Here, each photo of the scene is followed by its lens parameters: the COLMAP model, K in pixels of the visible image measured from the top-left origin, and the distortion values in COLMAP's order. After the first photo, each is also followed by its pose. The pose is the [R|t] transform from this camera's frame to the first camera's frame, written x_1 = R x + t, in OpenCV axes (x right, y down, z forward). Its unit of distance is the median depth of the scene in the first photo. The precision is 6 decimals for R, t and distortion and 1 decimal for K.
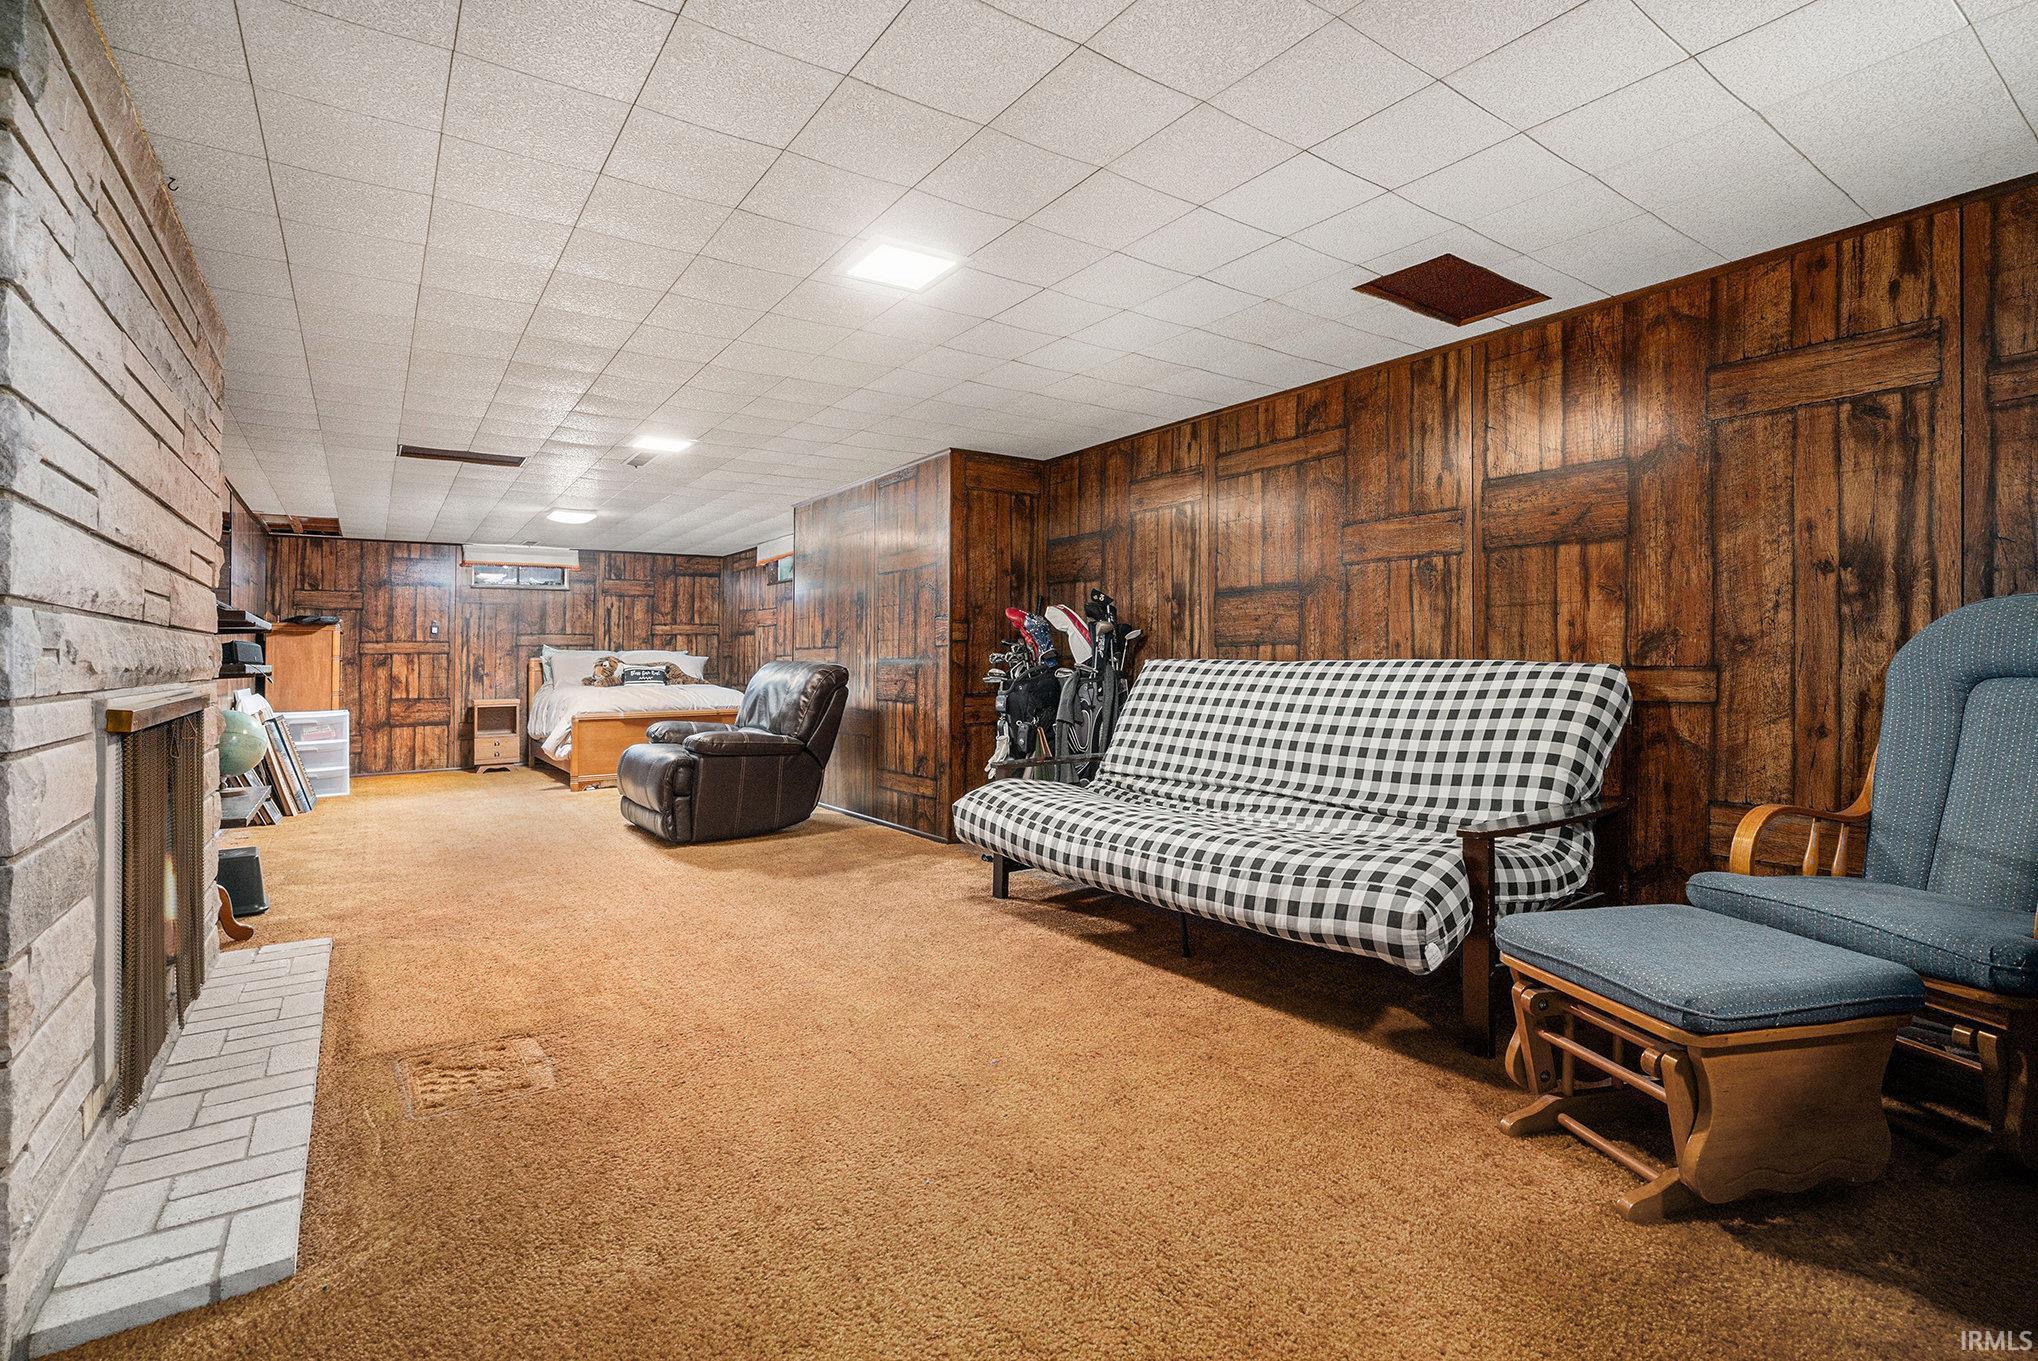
lens RADIAL K [[949.5, 0, 1014.1], [0, 949.5, 661.1], [0, 0, 1]] dist [-0.009578, 0.003657]
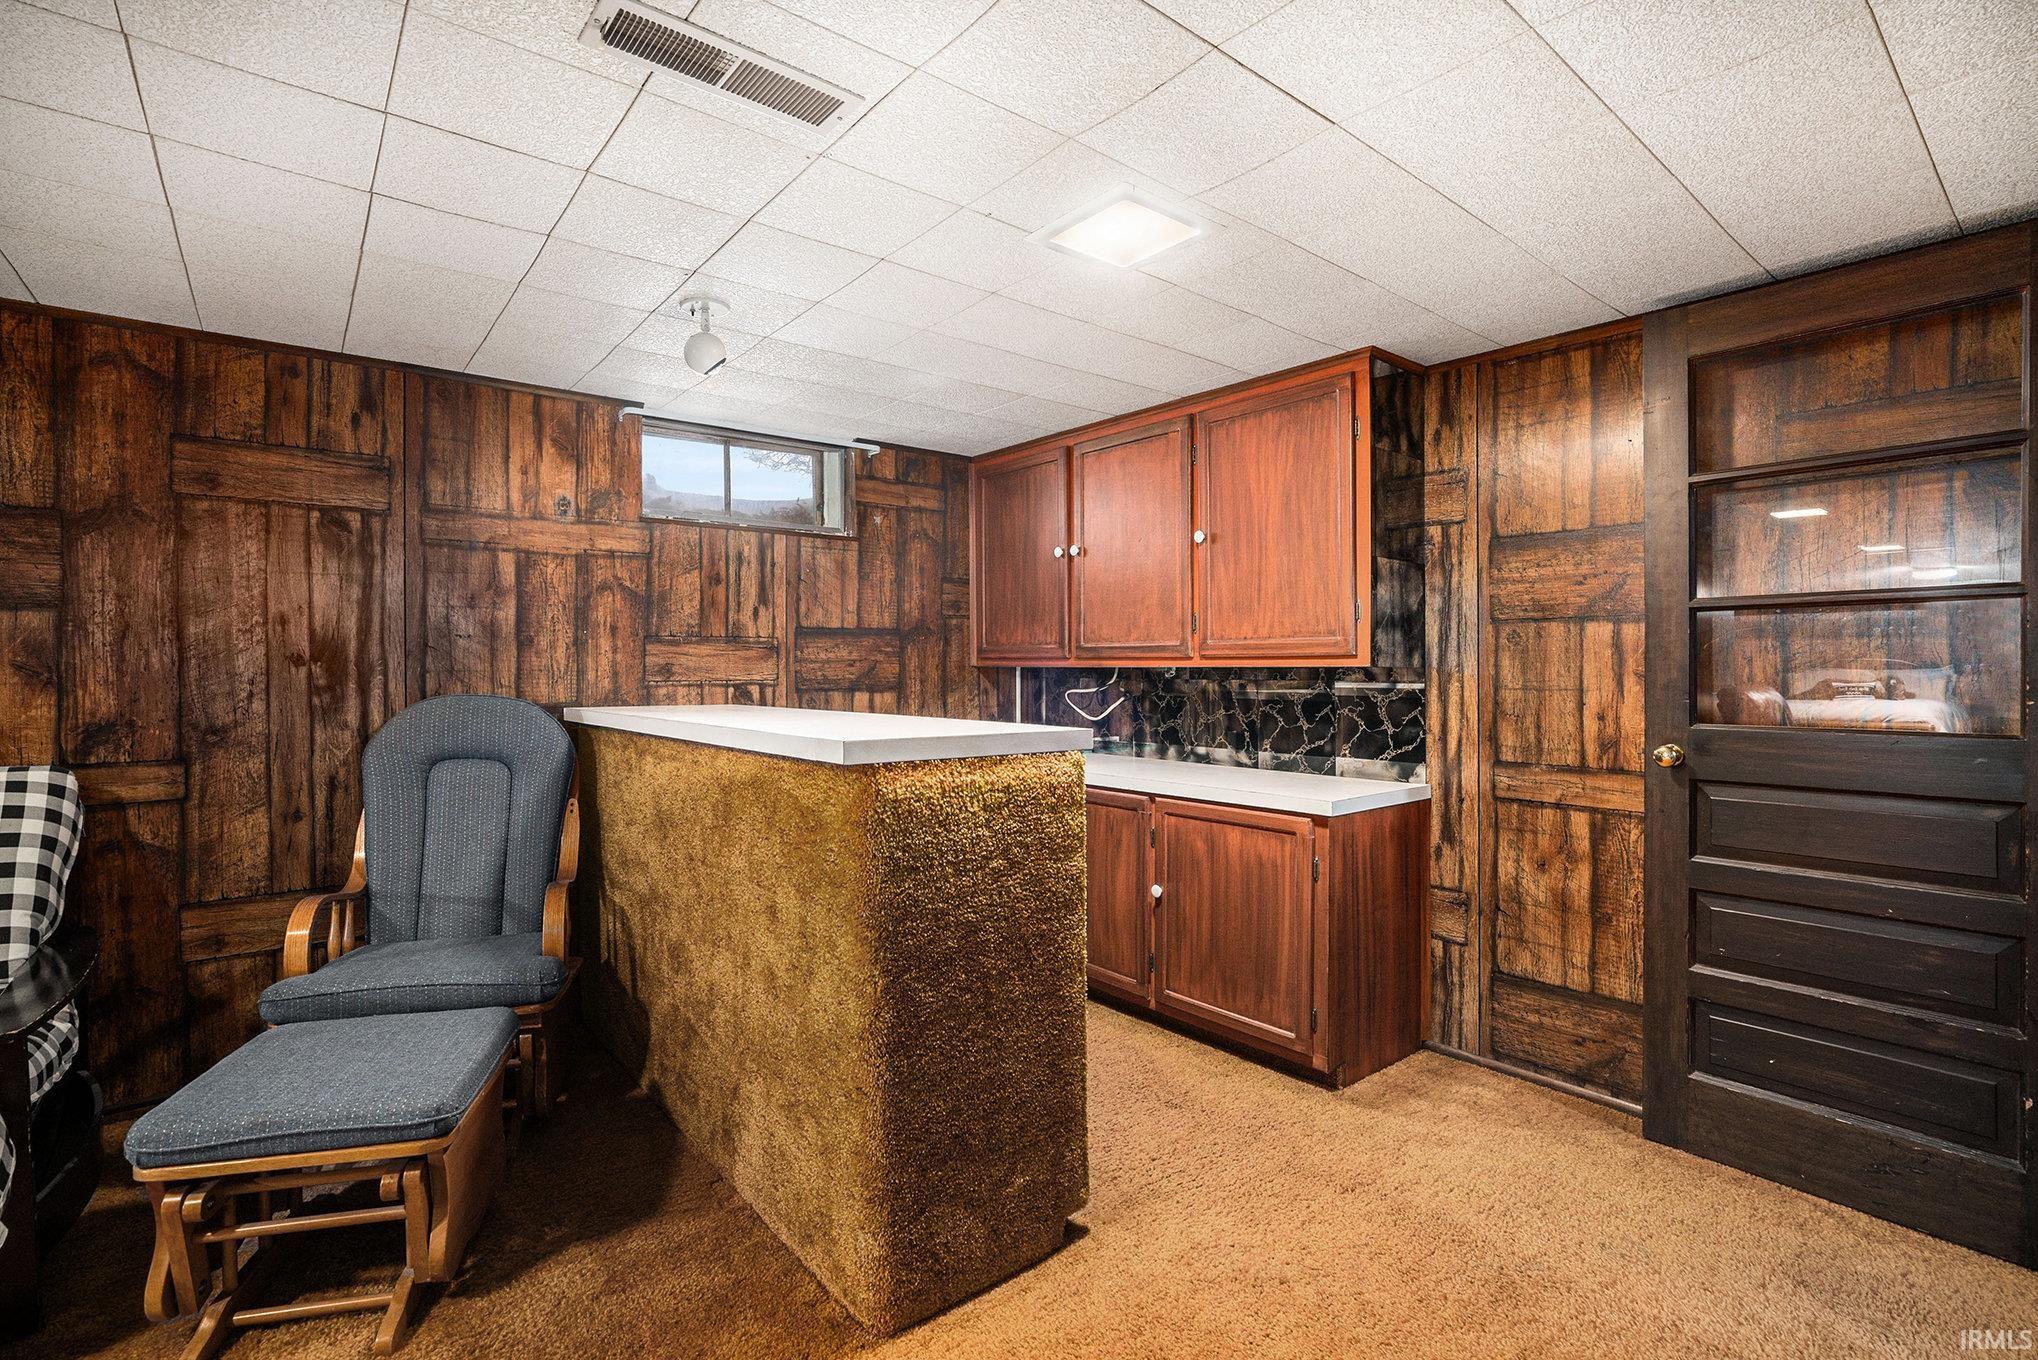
lens RADIAL K [[949.5, 0, 1019.6], [0, 949.5, 691.2], [0, 0, 1]] dist [-0.009578, 0.003657]
pose [[-0.053588, -0.020320, 0.998356, -0.245662], [-0.000718, 0.999793, 0.020311, -0.088103], [-0.998563, 0.000372, -0.053591, 0.251716]]
